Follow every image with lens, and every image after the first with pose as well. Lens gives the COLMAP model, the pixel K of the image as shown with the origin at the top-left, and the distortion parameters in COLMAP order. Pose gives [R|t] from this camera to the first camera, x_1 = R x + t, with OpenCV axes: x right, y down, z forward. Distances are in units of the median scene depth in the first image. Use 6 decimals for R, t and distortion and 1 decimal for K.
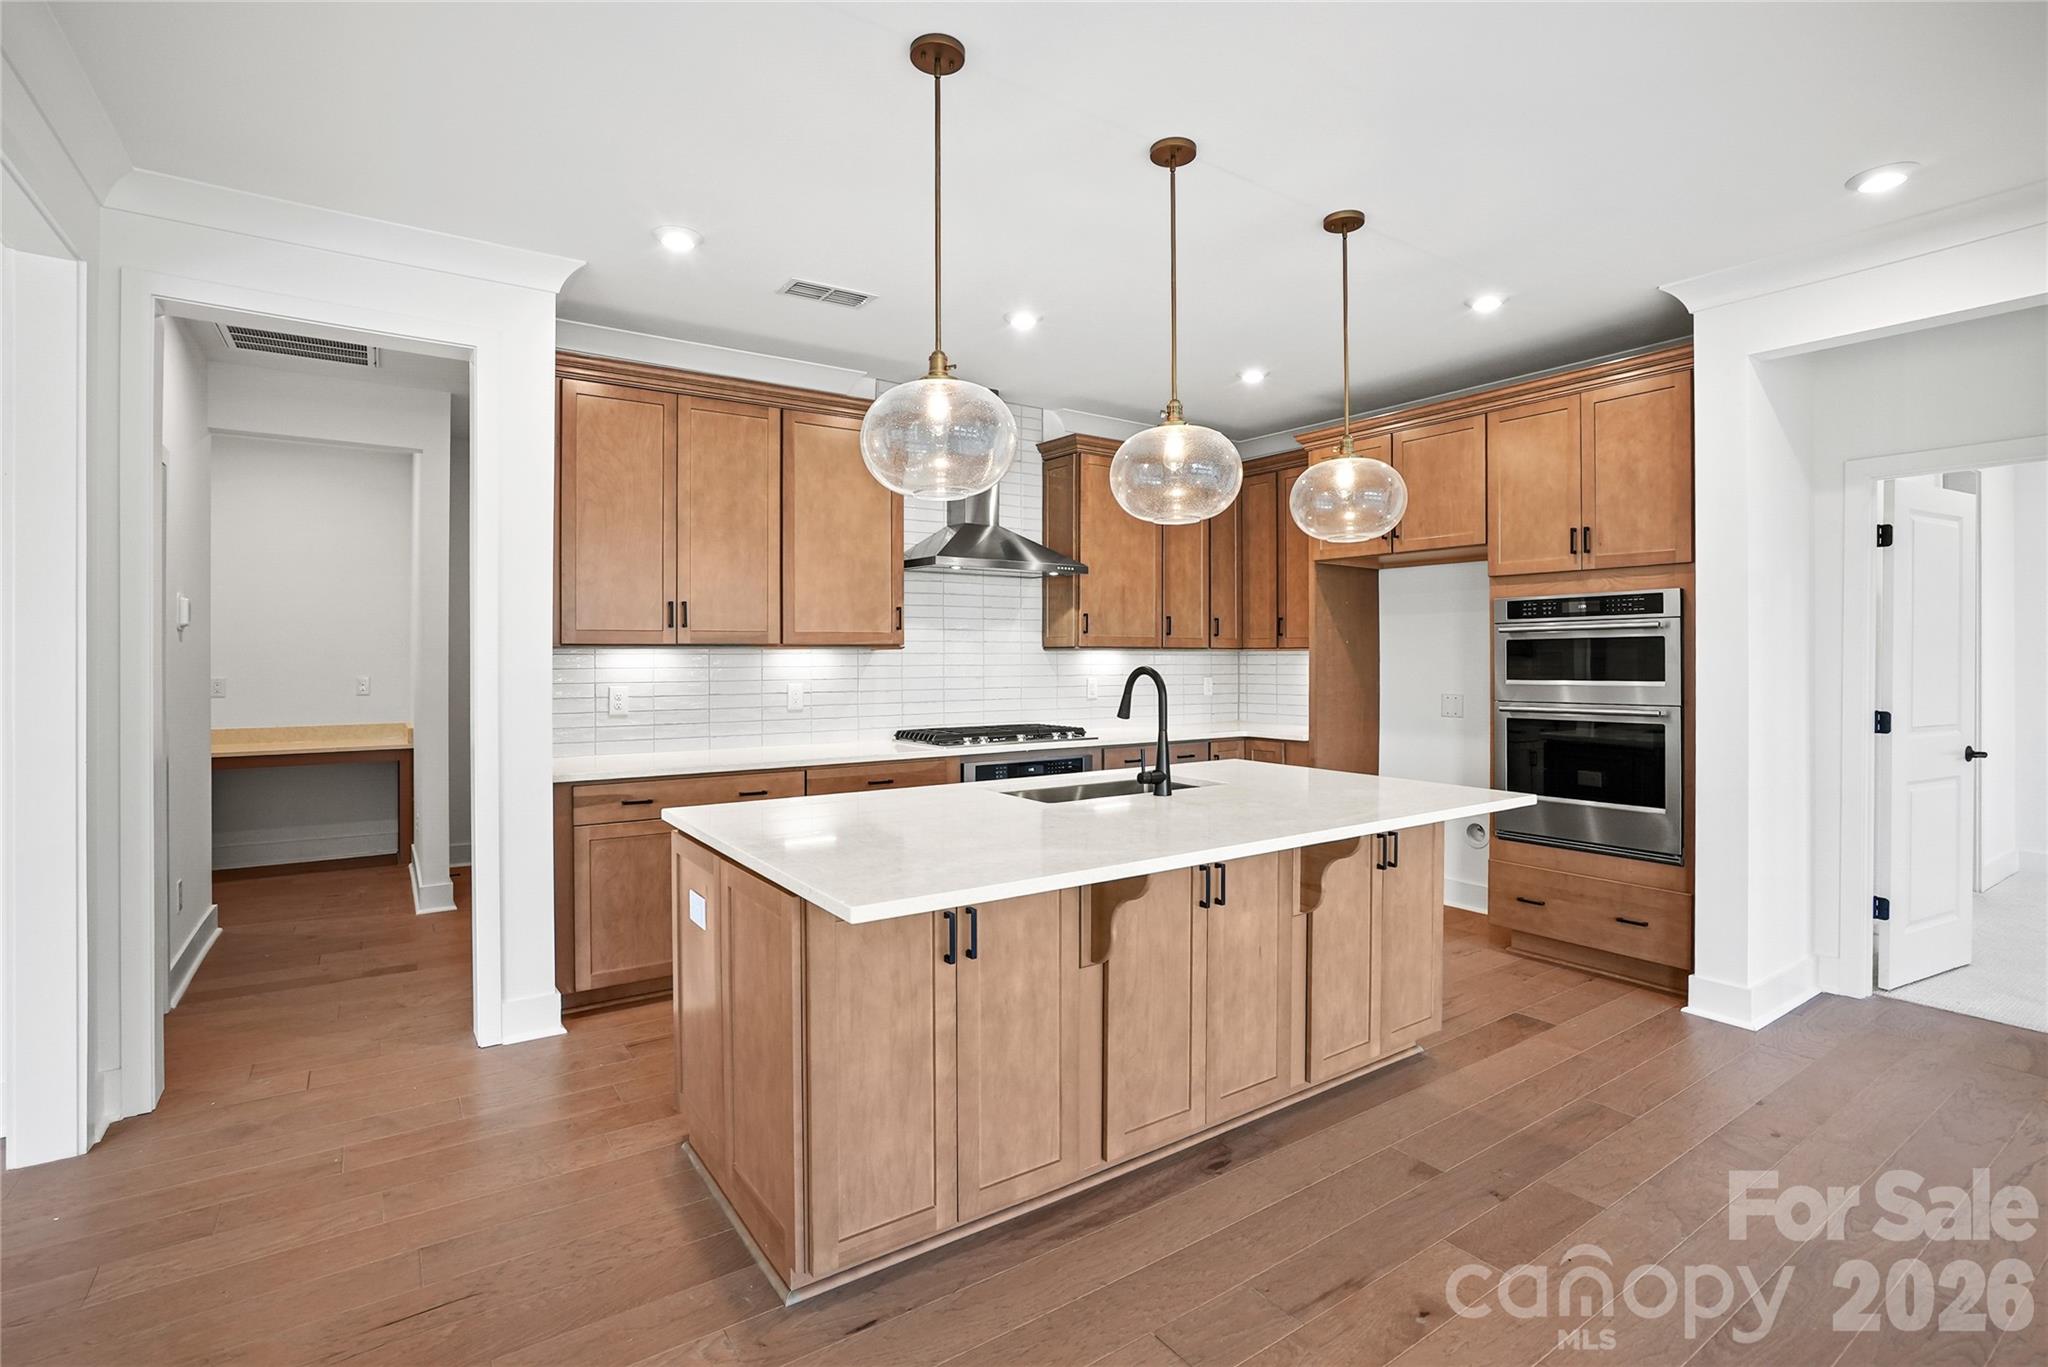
lens RADIAL K [[965.5, 0, 1033.3], [0, 965.5, 662.6], [0, 0, 1]] dist [-0.042606, 0.017877]
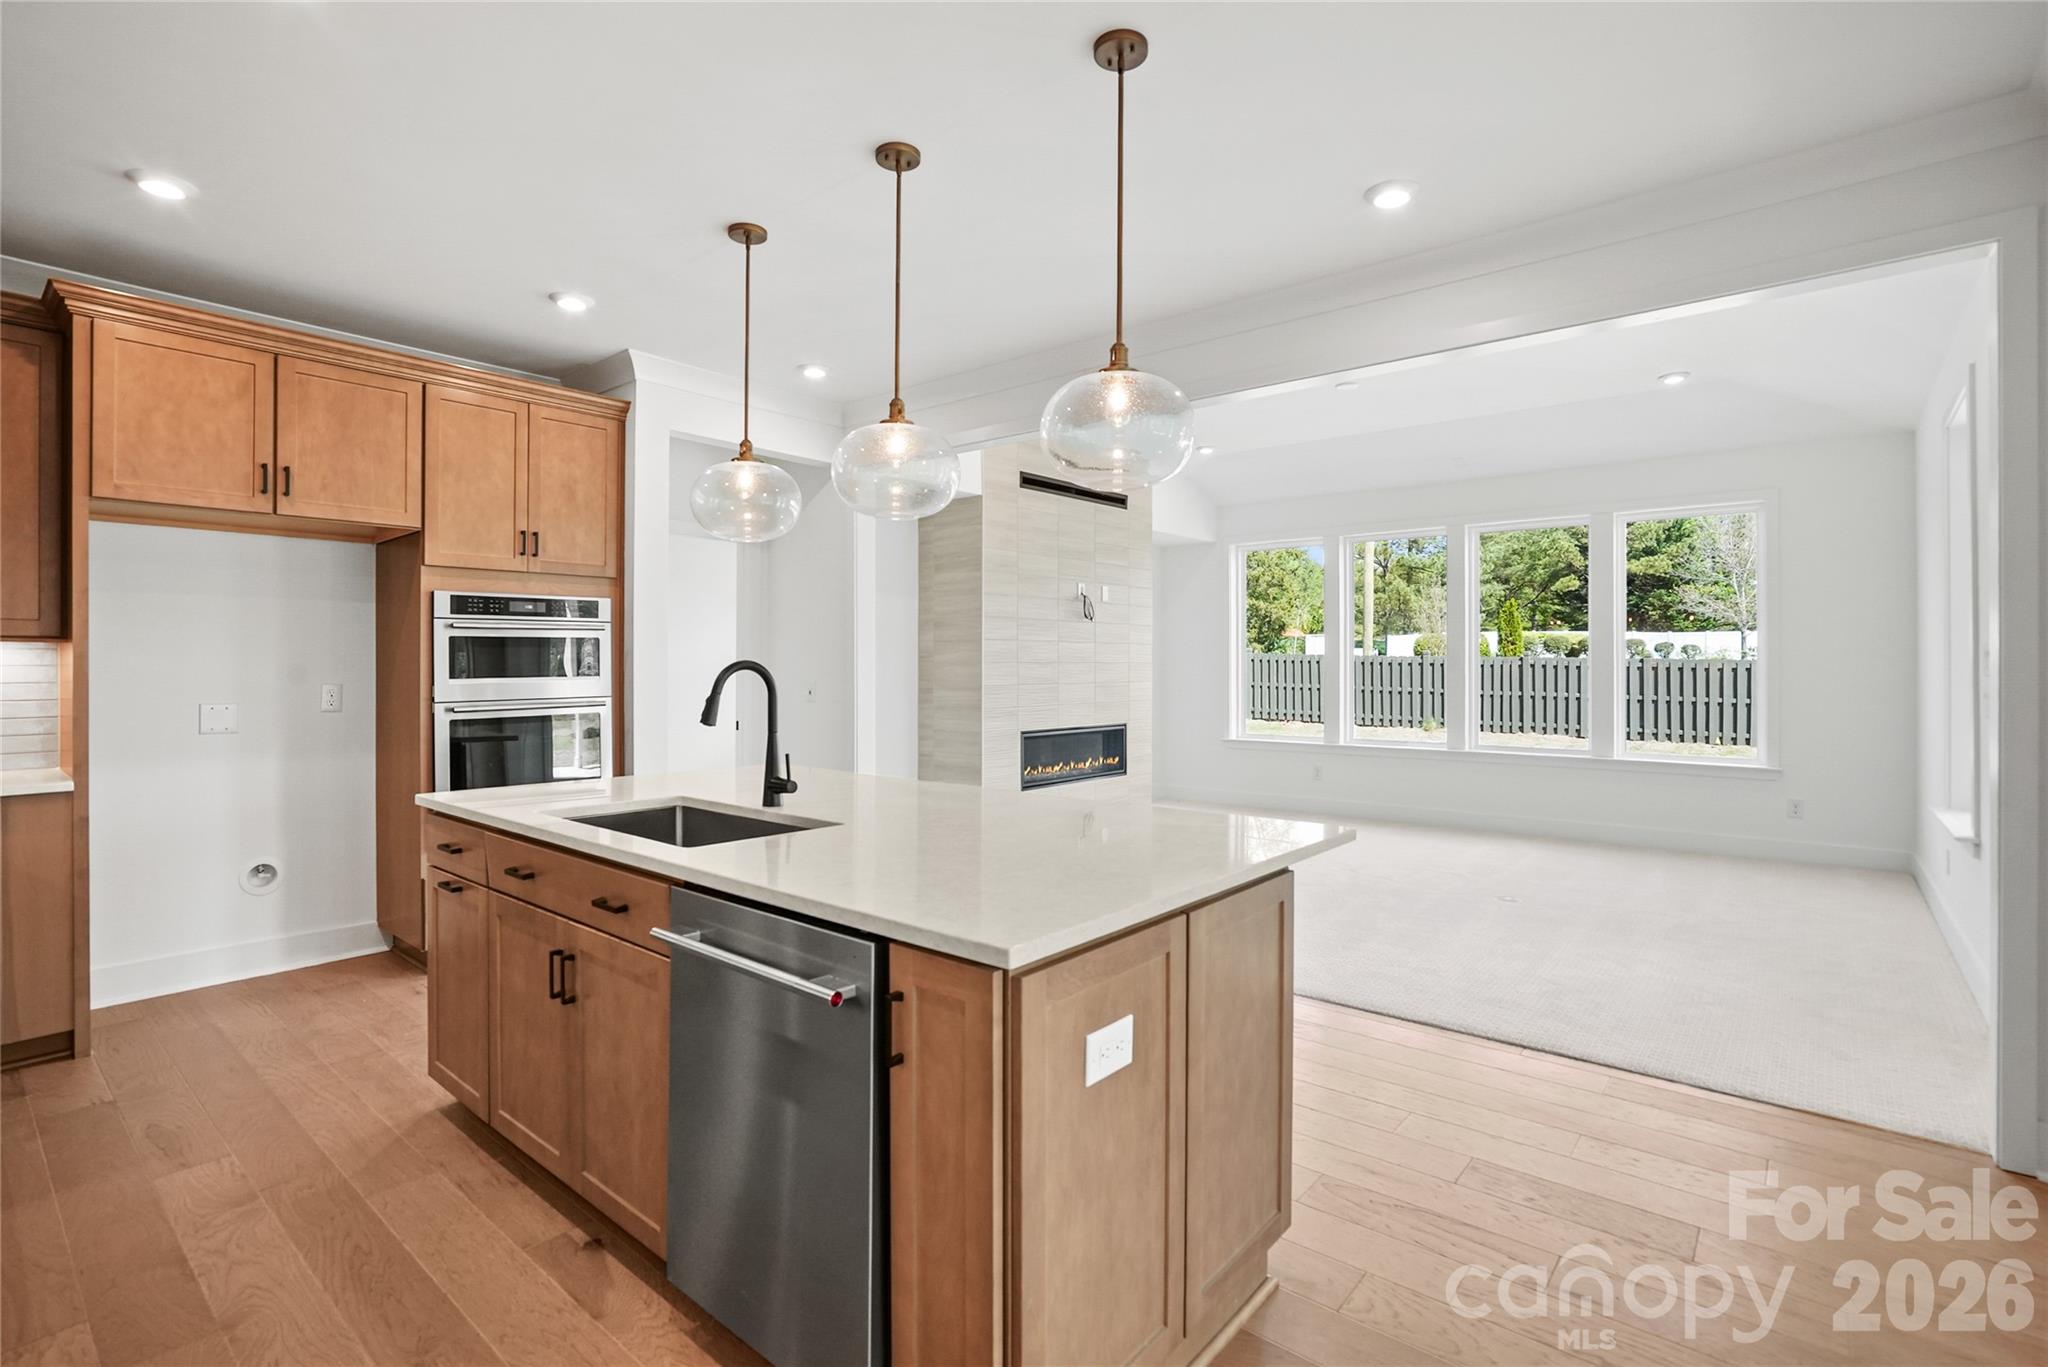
lens RADIAL K [[965.5, 0, 1019.5], [0, 965.5, 652.1], [0, 0, 1]] dist [-0.042606, 0.017877]
pose [[-0.254647, 0.012748, 0.966950, -0.601454], [0.007435, 0.999909, -0.011225, 0.006975], [-0.967005, 0.004331, -0.254719, 0.778345]]
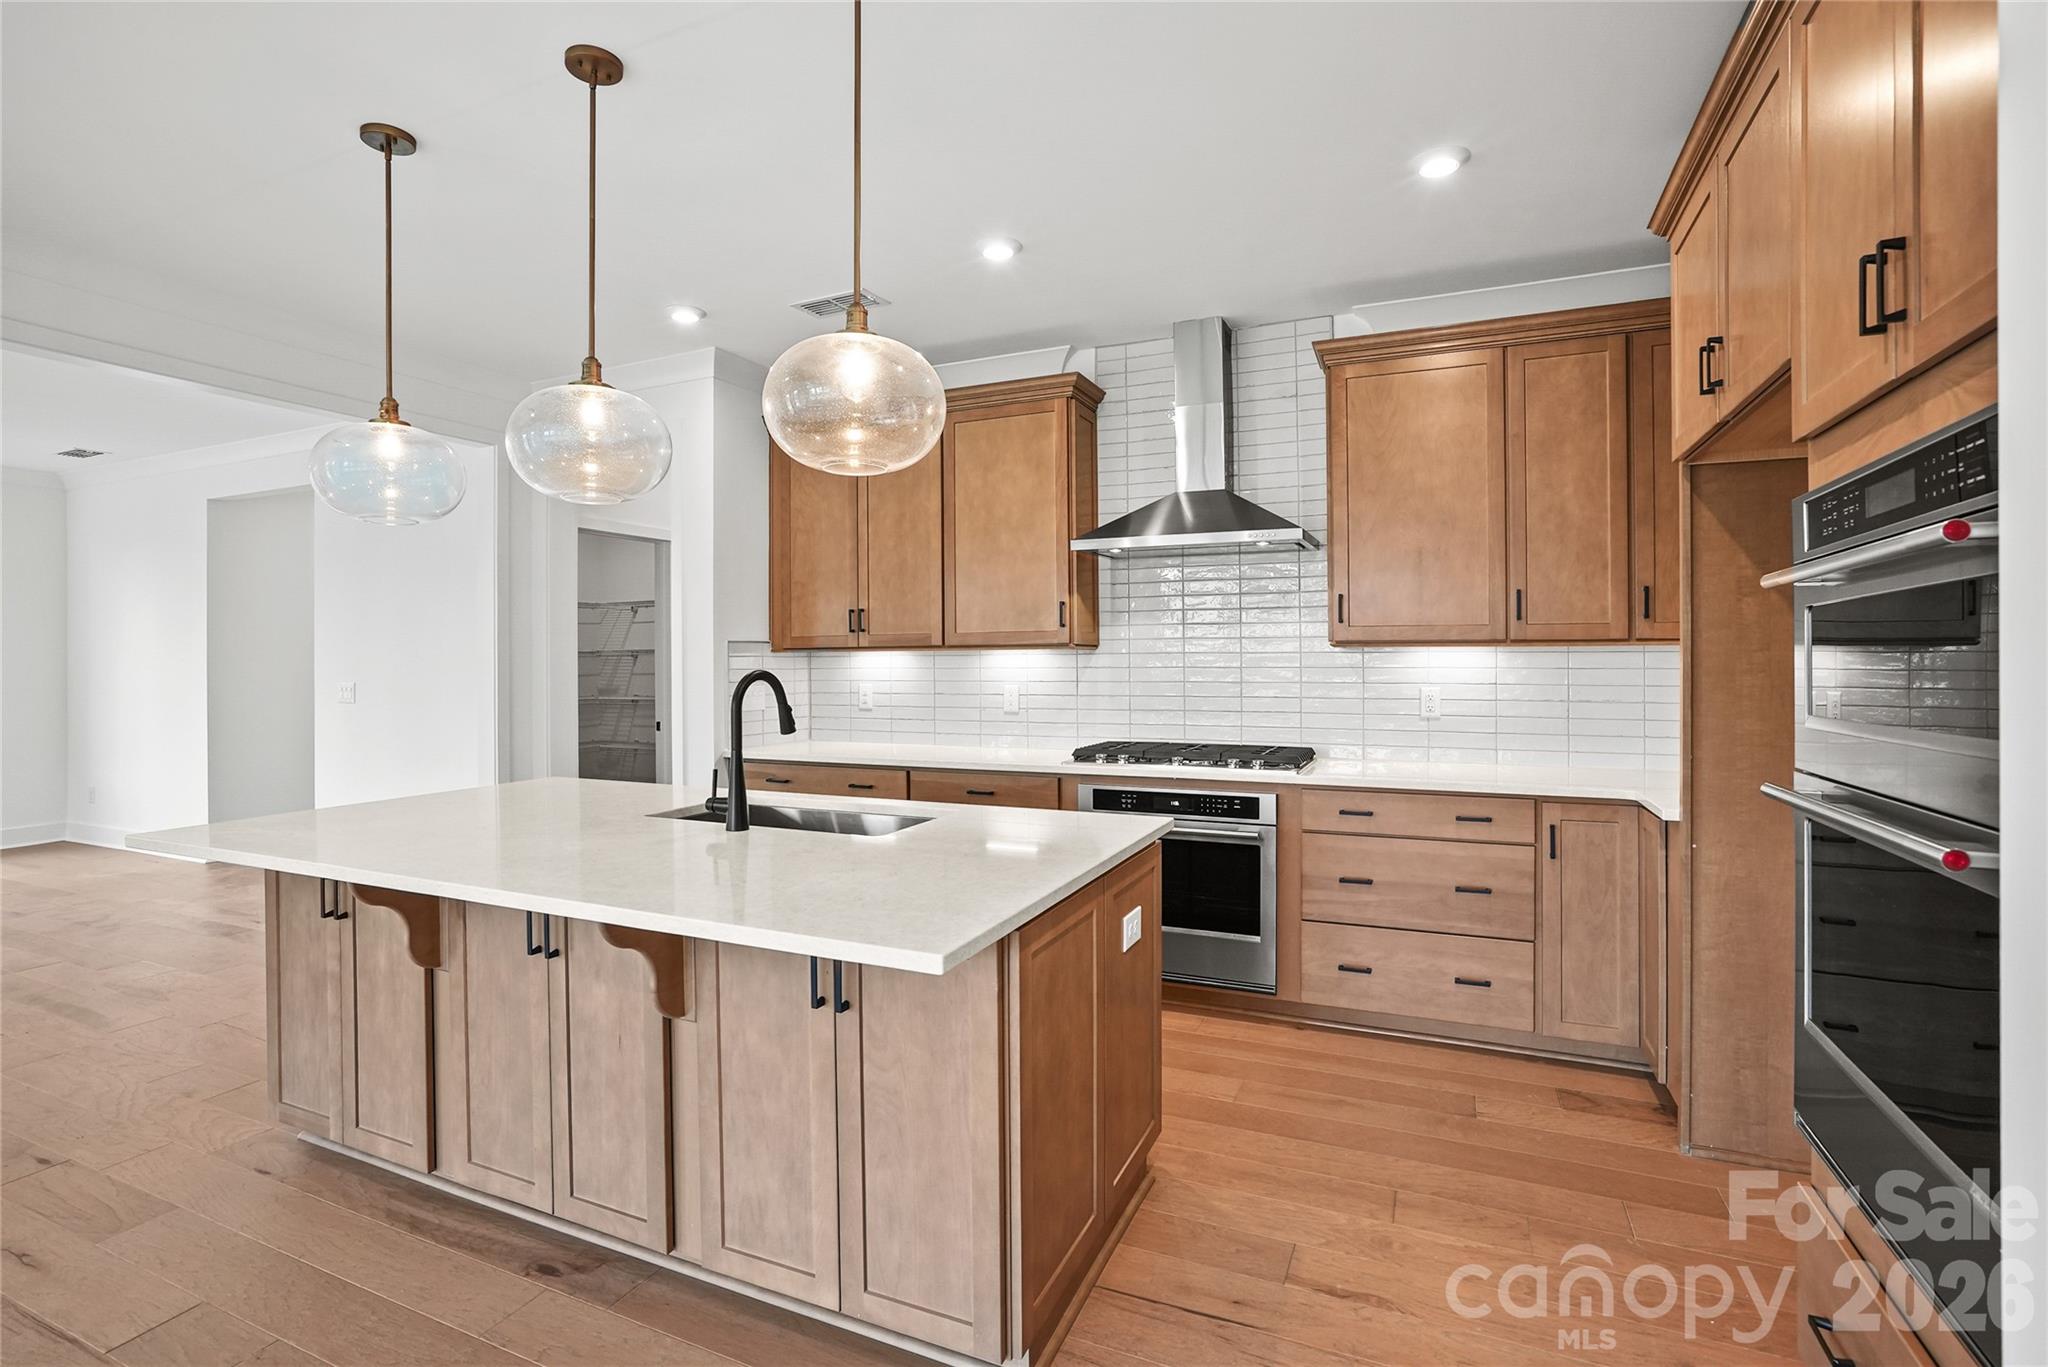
lens RADIAL K [[965.5, 0, 1016.2], [0, 965.5, 661.9], [0, 0, 1]] dist [-0.042606, 0.017877]
pose [[0.508832, 0.000361, -0.860866, 0.727070], [-0.000964, 1.000000, -0.000151, -0.002263], [0.860865, 0.000907, 0.508832, 0.610121]]
